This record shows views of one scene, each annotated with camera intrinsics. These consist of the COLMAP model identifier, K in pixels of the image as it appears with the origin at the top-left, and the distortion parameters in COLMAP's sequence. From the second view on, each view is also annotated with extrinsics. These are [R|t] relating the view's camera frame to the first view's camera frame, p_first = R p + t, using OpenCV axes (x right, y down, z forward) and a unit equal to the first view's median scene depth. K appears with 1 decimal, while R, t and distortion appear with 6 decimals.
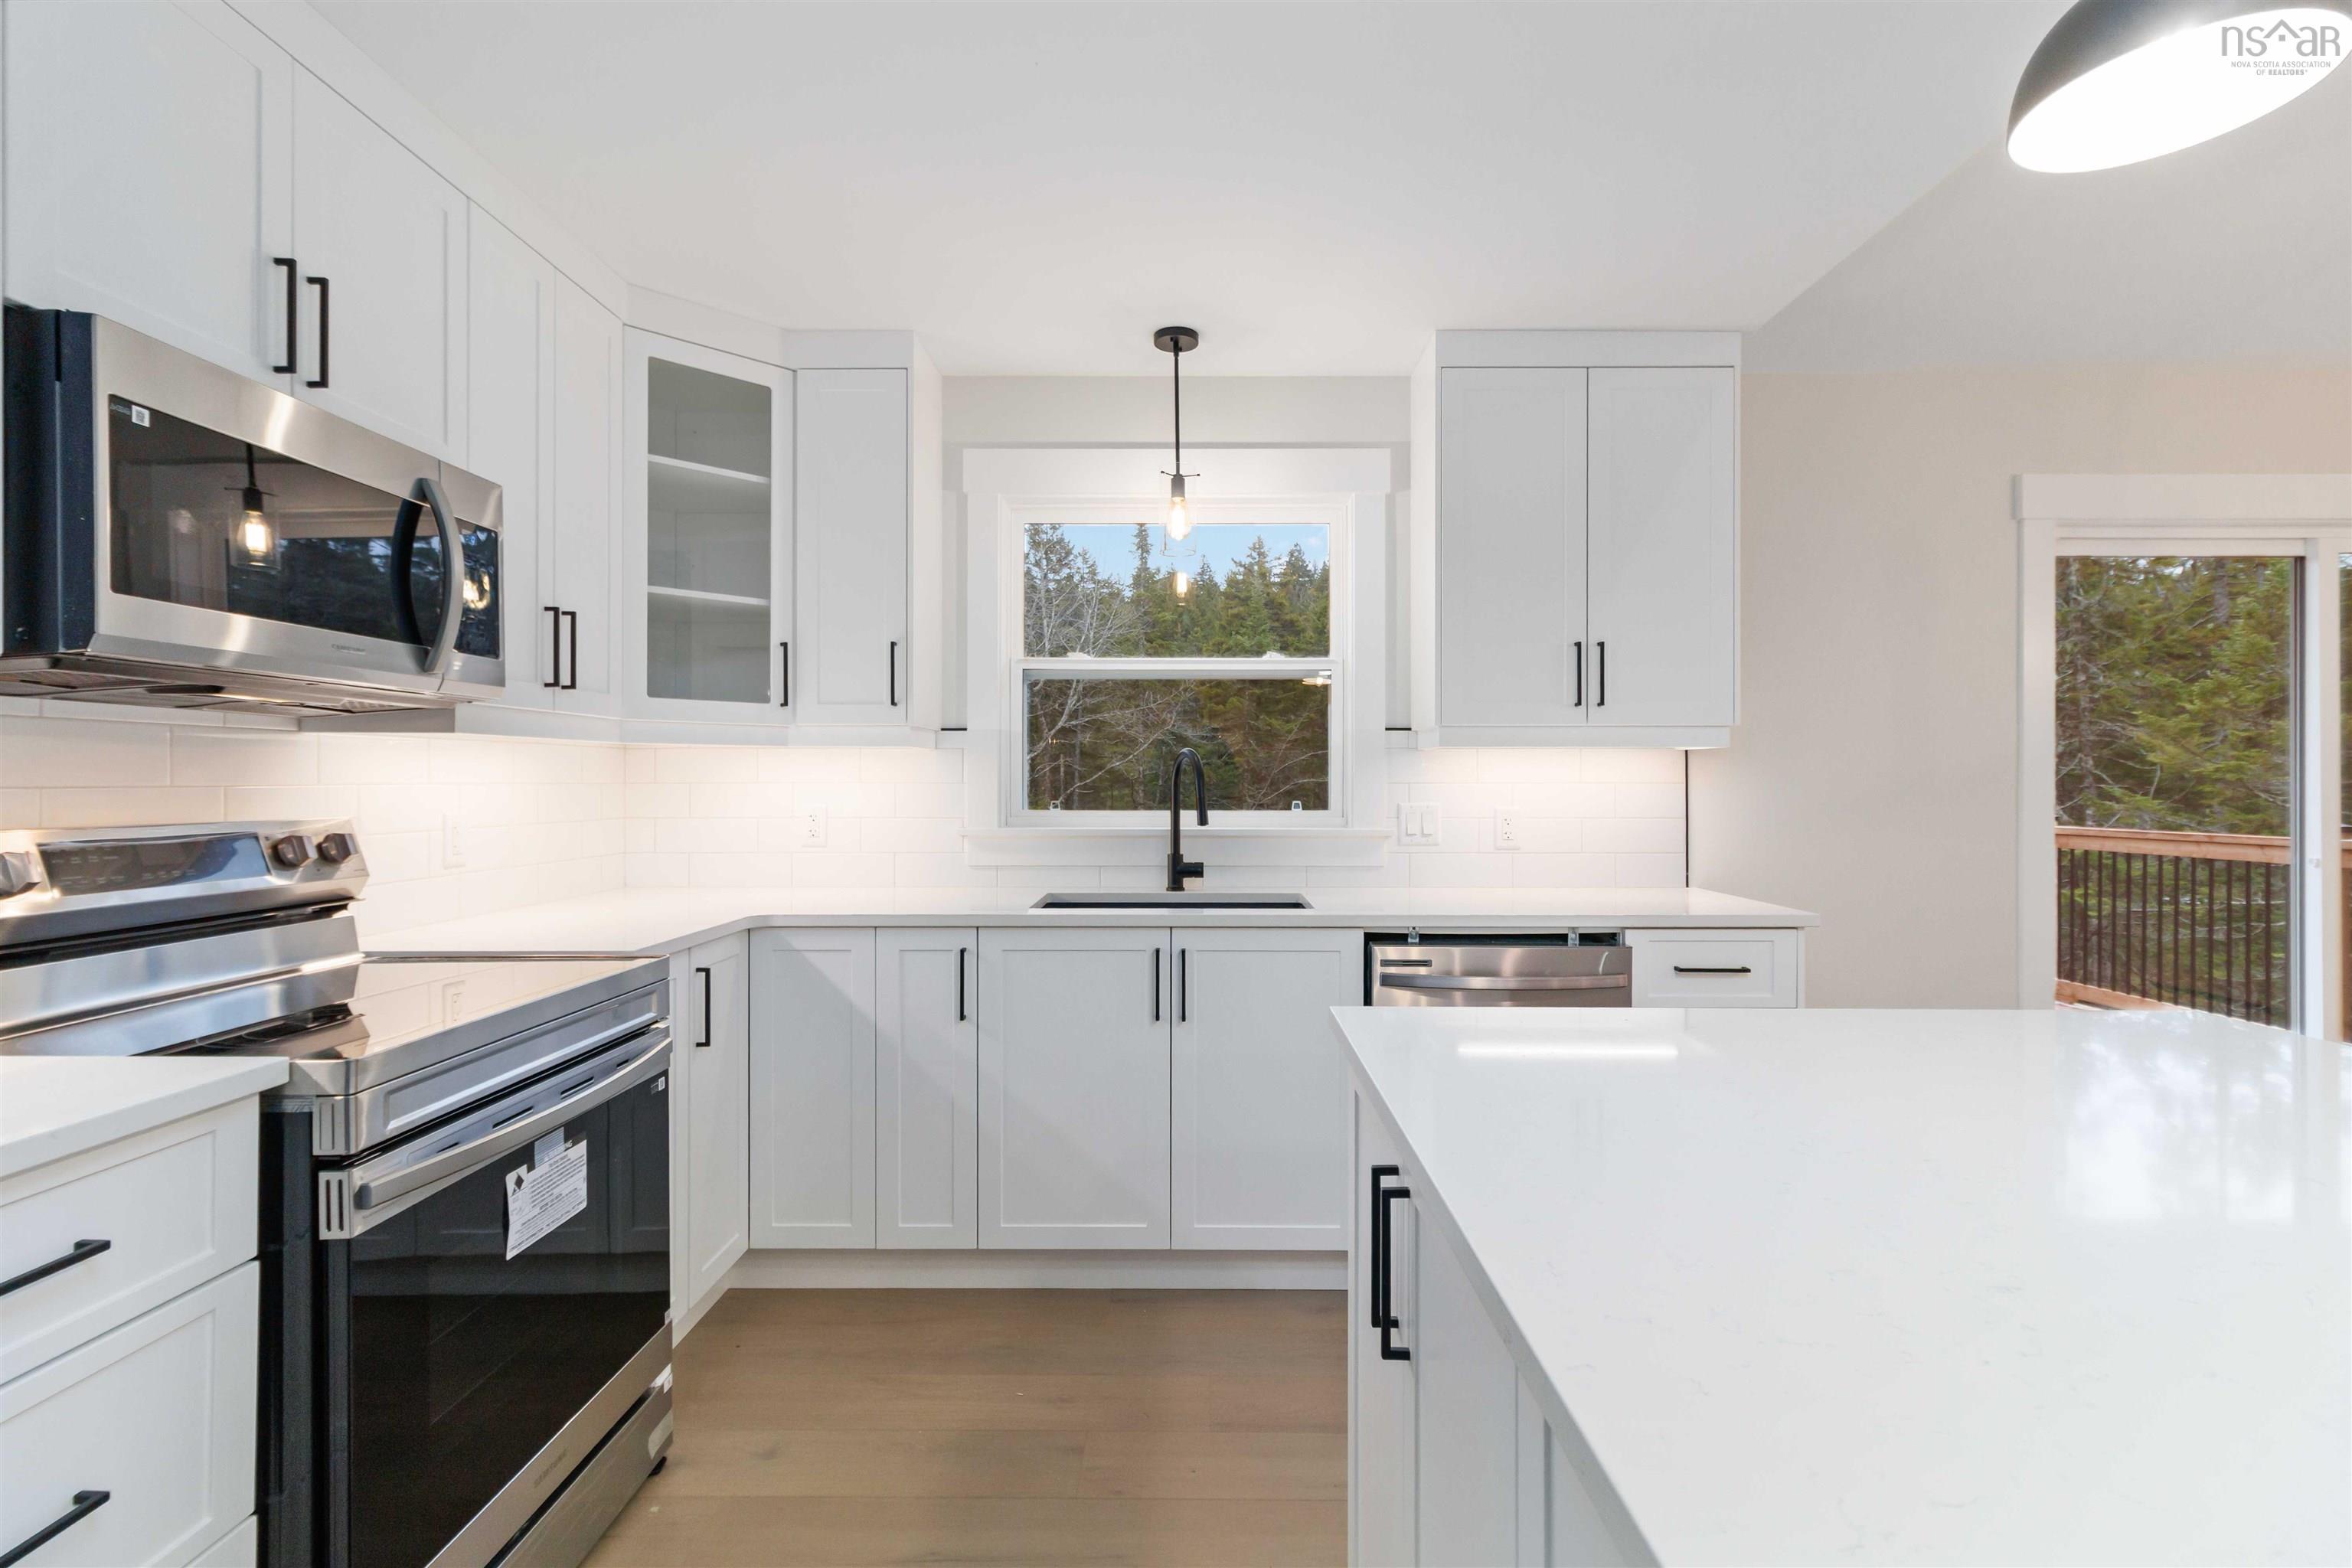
lens RADIAL K [[1095.1, 0, 1176.0], [0, 1095.1, 784.0], [0, 0, 1]] dist [-0.000281, -0.000145]
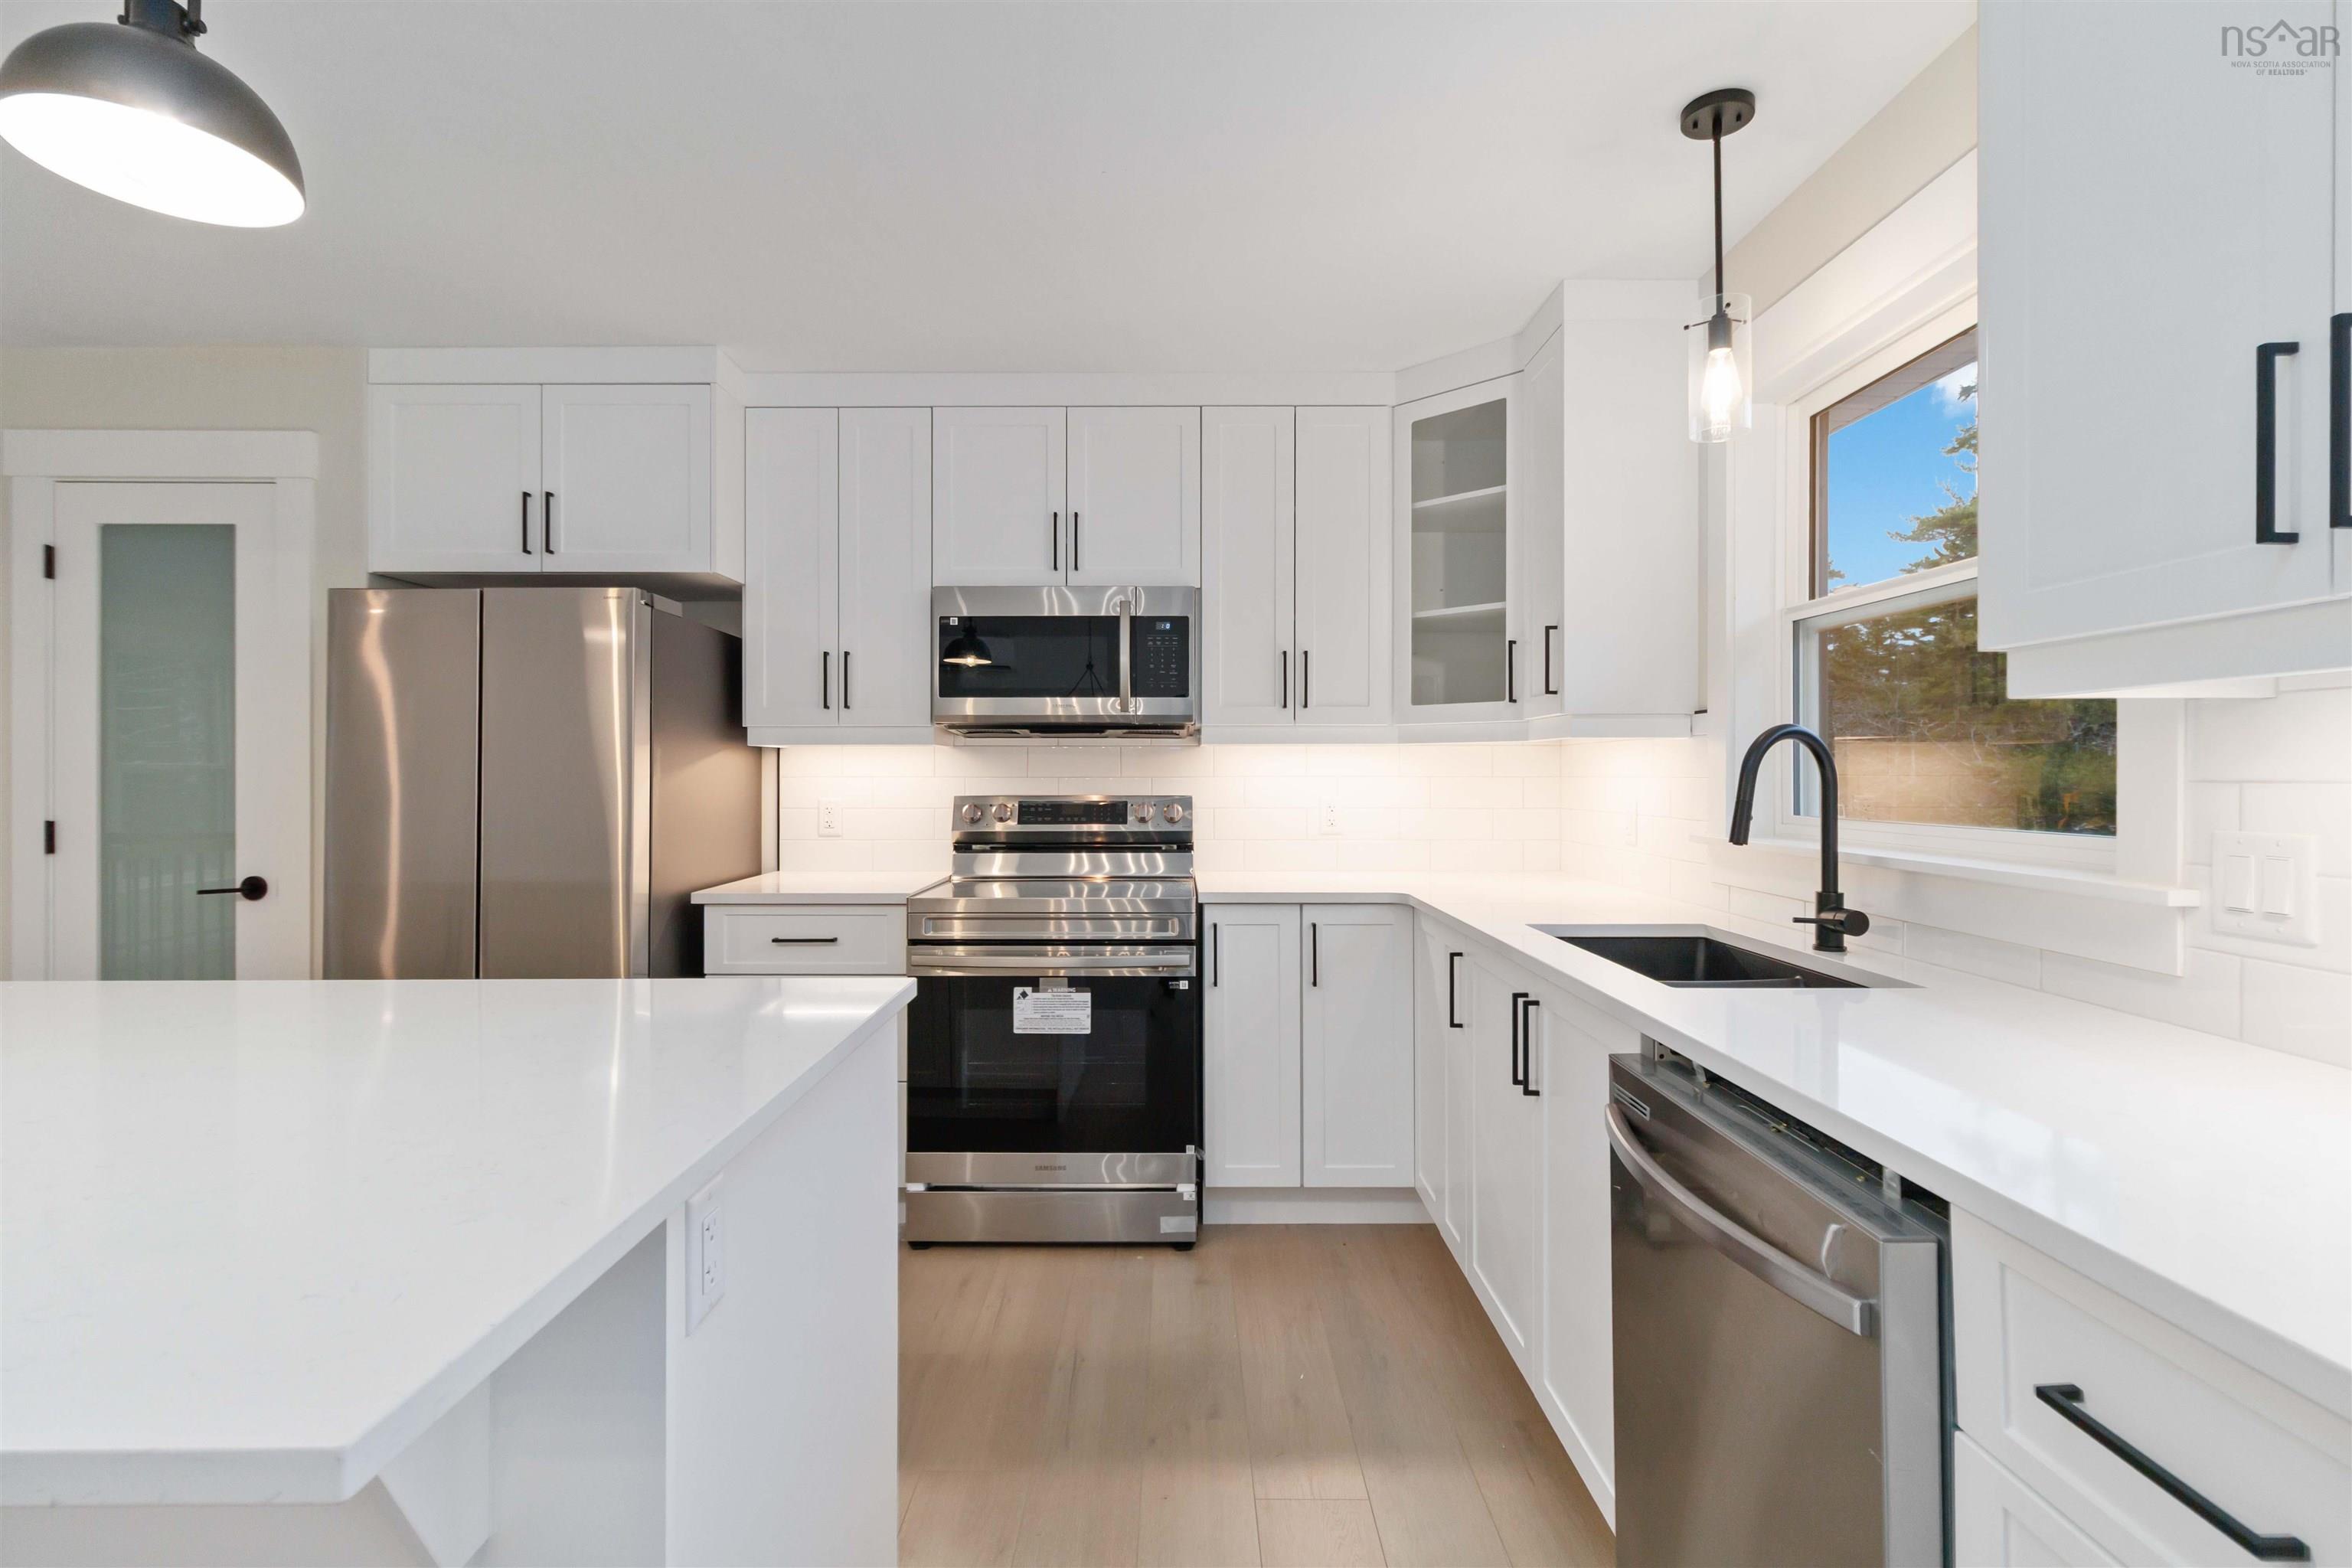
lens RADIAL K [[1107.8, 0, 1176.0], [0, 1107.8, 784.0], [0, 0, 1]] dist [-0.000733, -0.000251]
pose [[0.015882, 0.010248, -0.999821, 0.752377], [-0.003366, 0.999942, 0.010196, -0.004253], [0.999868, 0.003203, 0.015915, 0.738105]]
